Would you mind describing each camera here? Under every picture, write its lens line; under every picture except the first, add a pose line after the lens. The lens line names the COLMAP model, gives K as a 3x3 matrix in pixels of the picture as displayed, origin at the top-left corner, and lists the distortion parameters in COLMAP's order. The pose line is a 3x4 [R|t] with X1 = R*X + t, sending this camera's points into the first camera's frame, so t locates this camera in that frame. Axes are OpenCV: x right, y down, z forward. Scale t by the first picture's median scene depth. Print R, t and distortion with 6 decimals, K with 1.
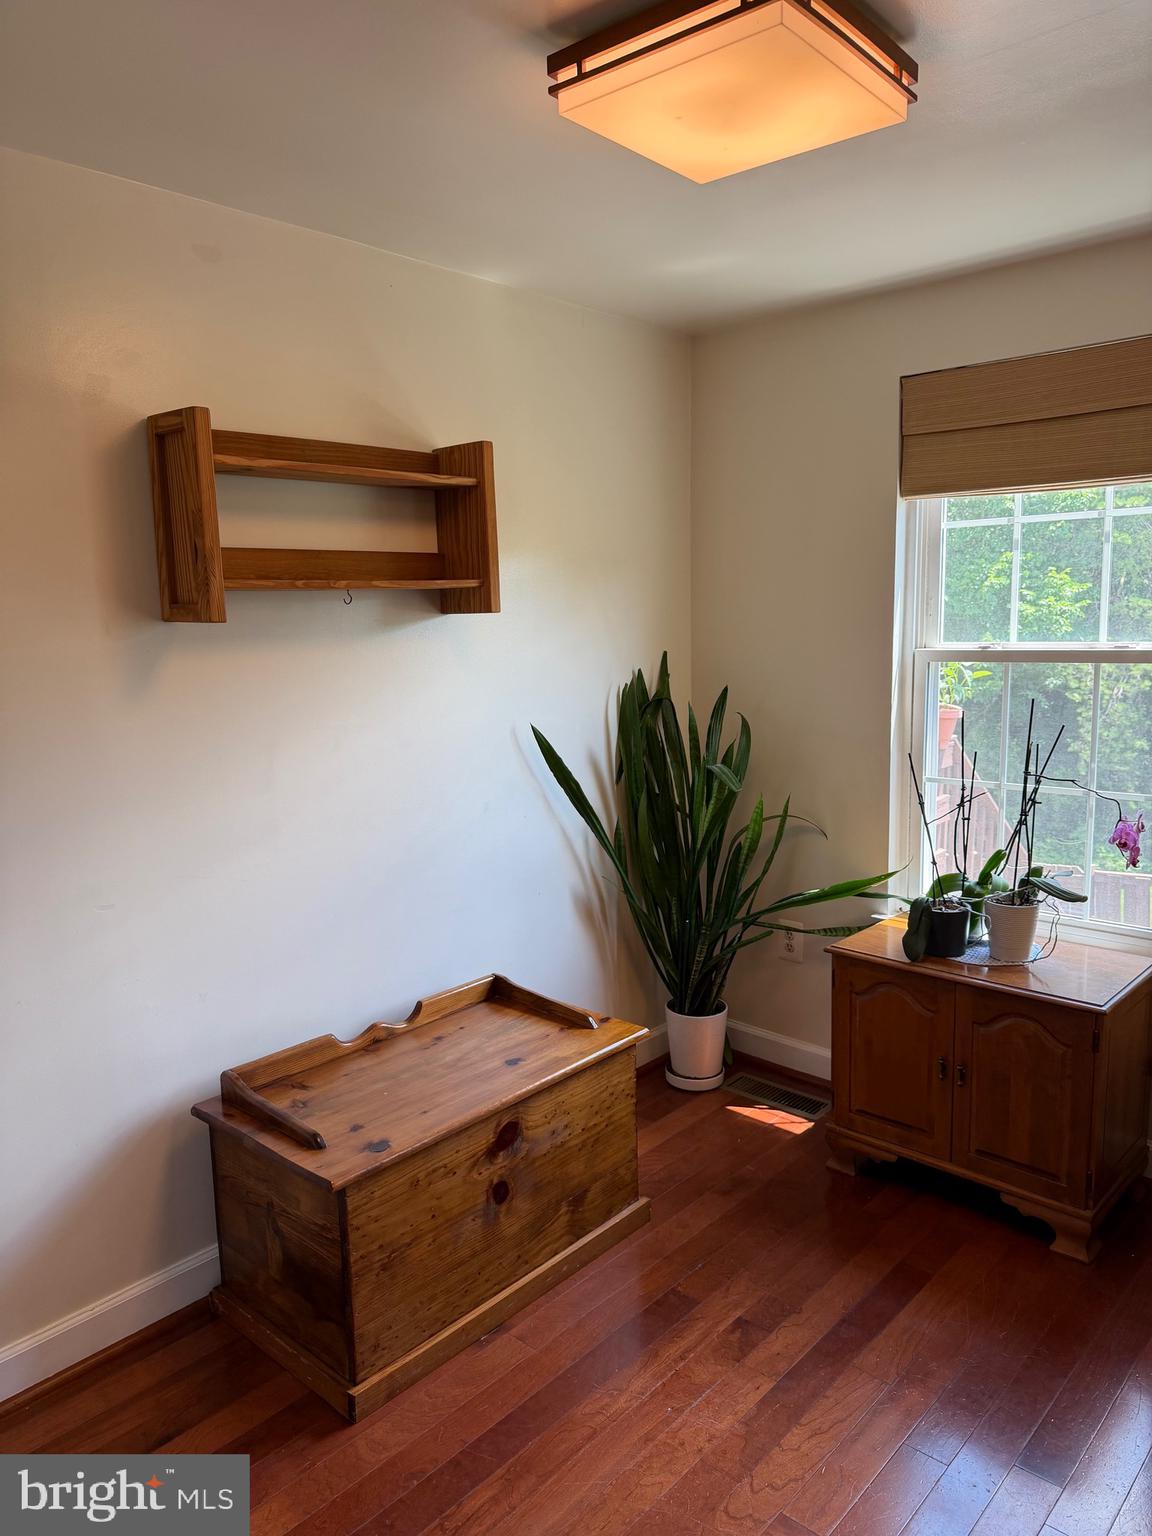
lens RADIAL K [[1101.1, 0, 576.1], [0, 1101.1, 765.3], [0, 0, 1]] dist [0.028740, -0.054886]
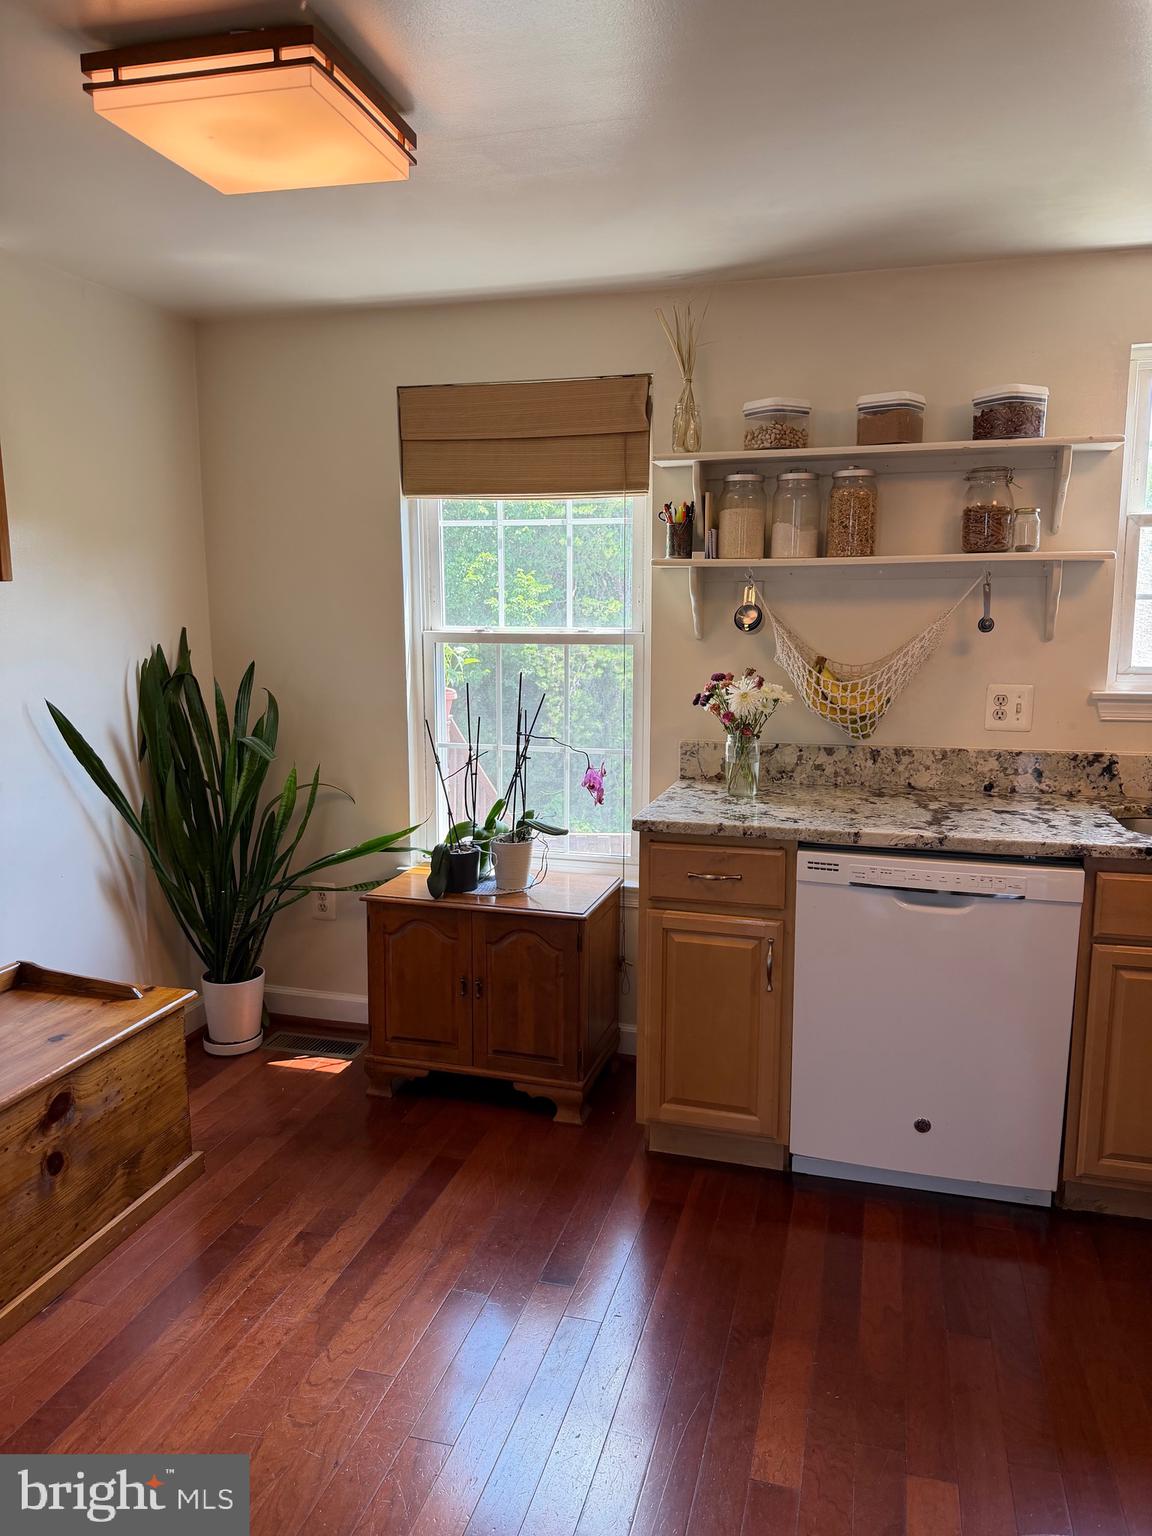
lens RADIAL K [[1098.1, 0, 574.9], [0, 1098.1, 772.8], [0, 0, 1]] dist [0.155891, -0.162554]
pose [[0.898062, -0.047773, 0.437268, -0.068956], [0.043596, 0.998857, 0.019589, 0.028713], [-0.437704, 0.001471, 0.899118, -0.118070]]
